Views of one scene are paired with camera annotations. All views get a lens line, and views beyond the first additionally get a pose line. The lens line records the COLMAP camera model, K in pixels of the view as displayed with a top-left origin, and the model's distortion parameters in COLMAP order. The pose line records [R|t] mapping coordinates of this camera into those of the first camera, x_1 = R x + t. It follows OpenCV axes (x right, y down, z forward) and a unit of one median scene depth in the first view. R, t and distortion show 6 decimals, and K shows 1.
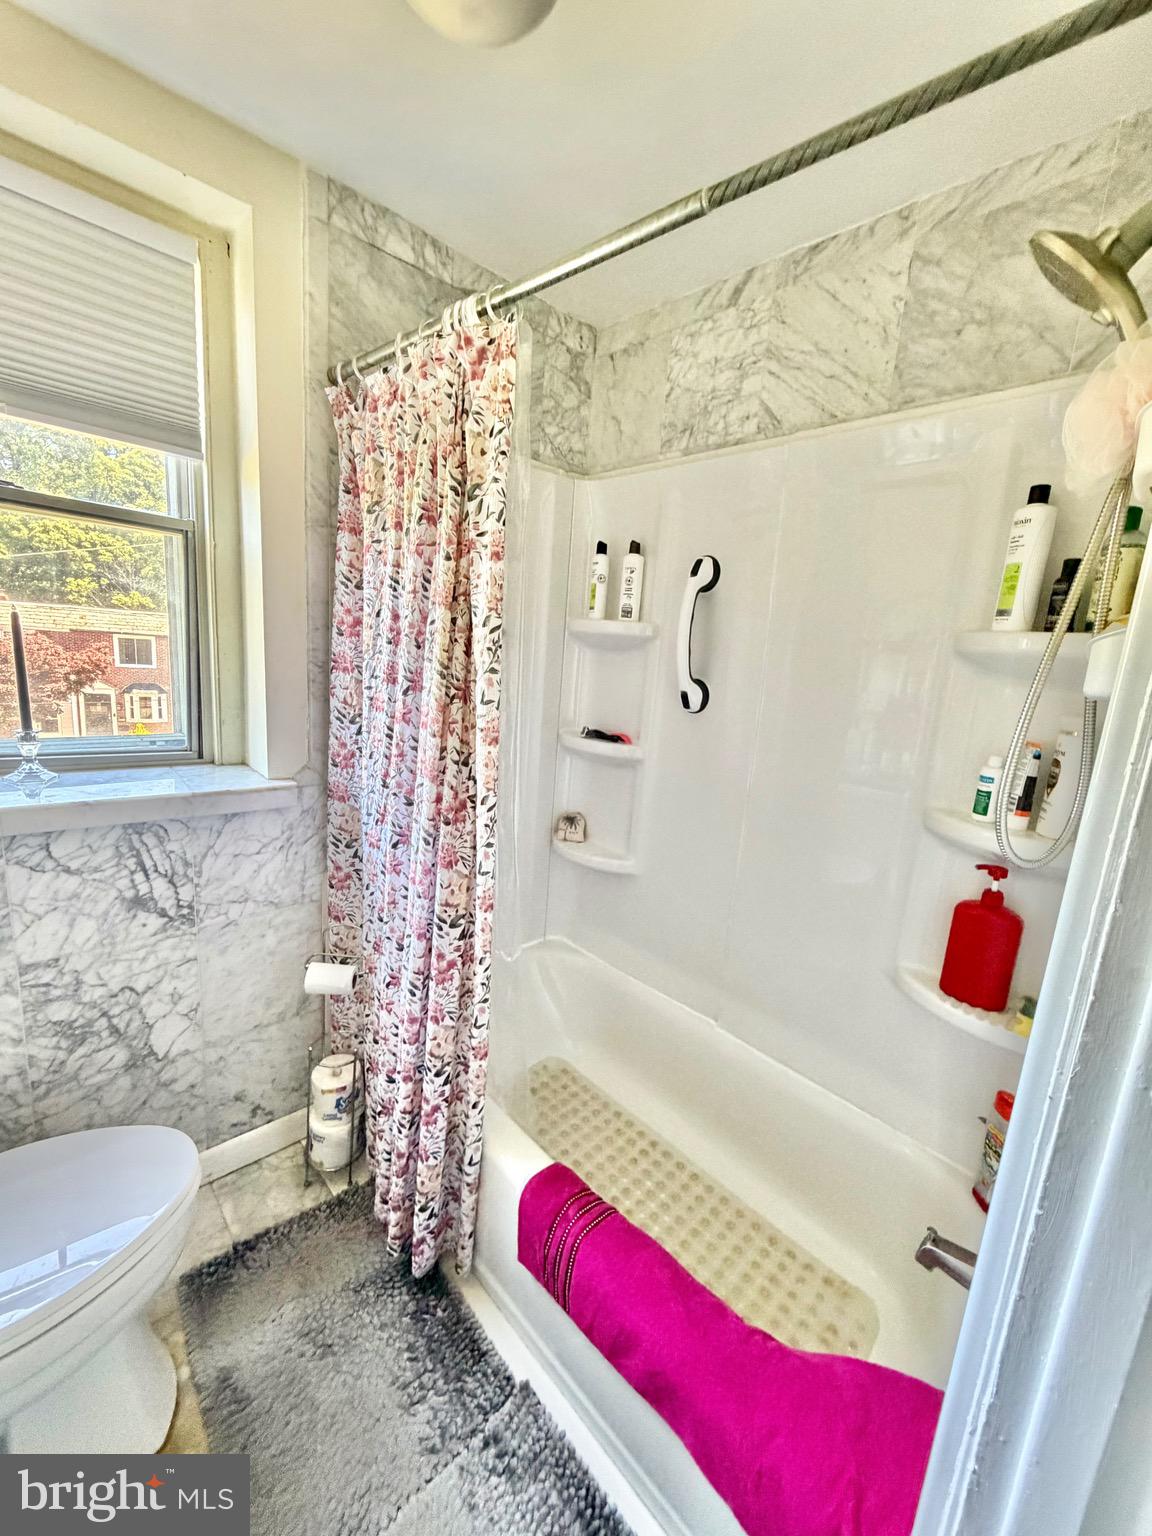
lens RADIAL K [[624.9, 0, 578.2], [0, 624.9, 769.3], [0, 0, 1]] dist [0.000667, 0.000962]
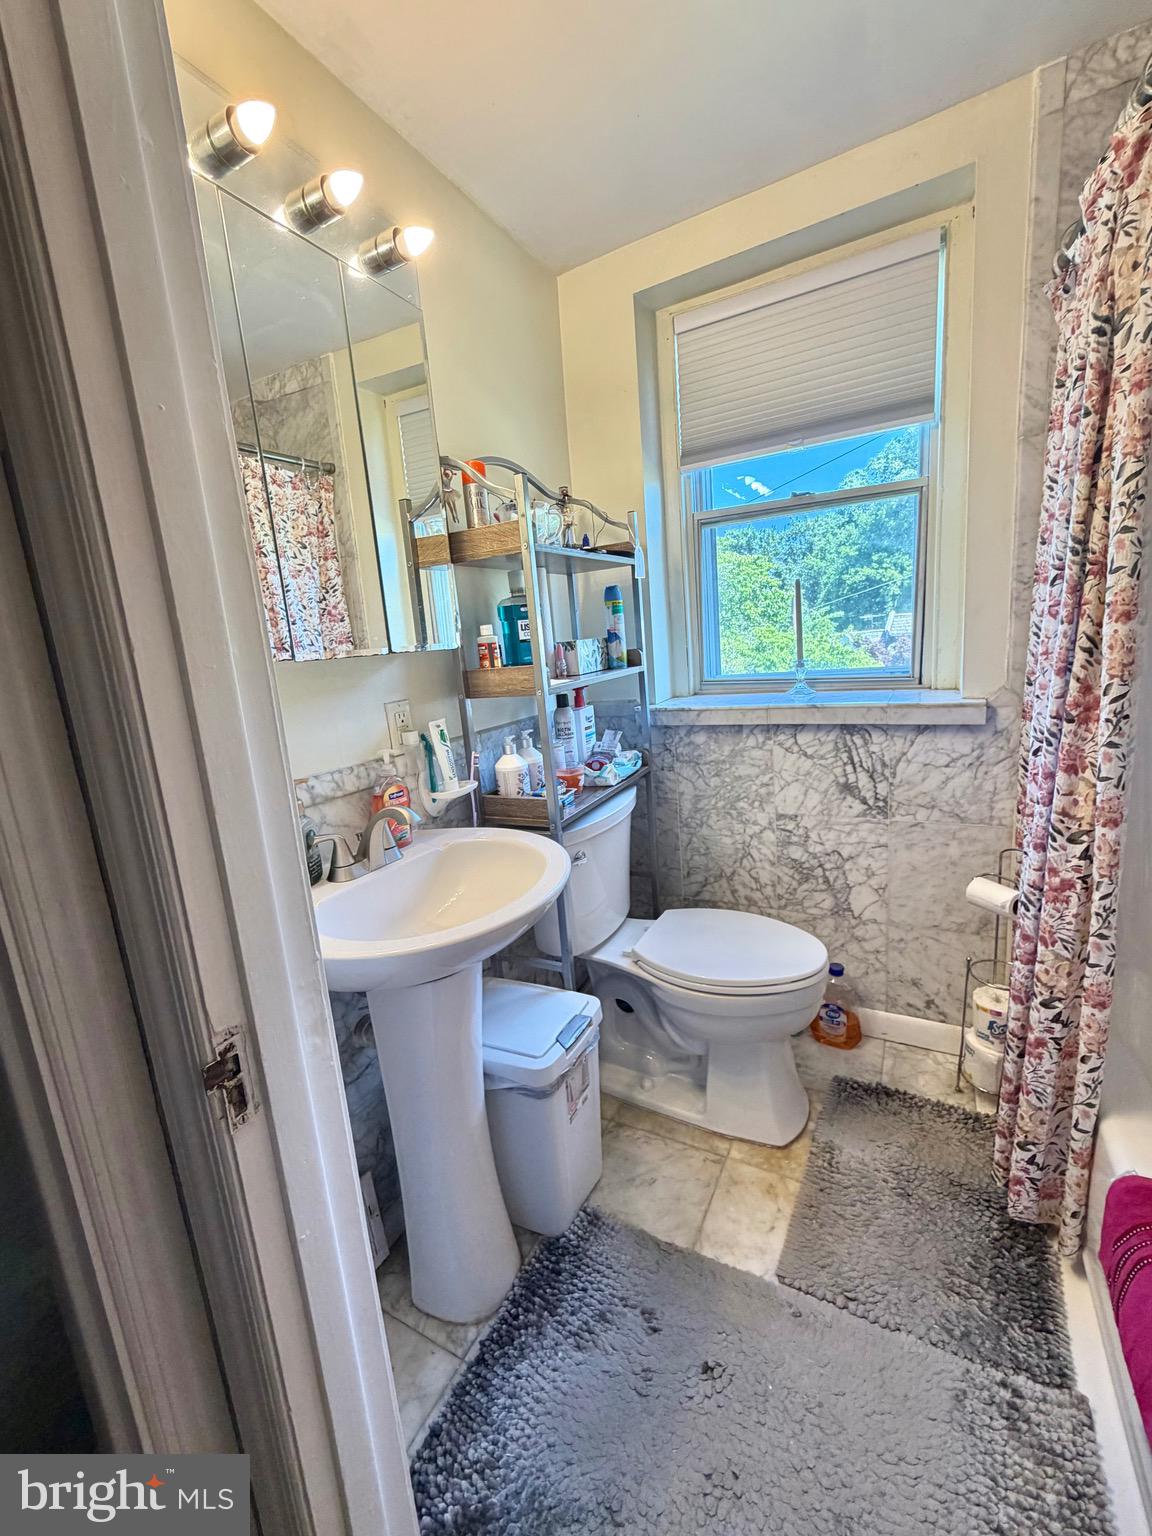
lens RADIAL K [[624.9, 0, 580.9], [0, 624.9, 763.2], [0, 0, 1]] dist [0.000667, 0.000962]
pose [[0.313423, 0.082946, -0.945984, 0.354815], [-0.078535, 0.995029, 0.061226, 0.124148], [0.946360, 0.055104, 0.318380, 0.051342]]
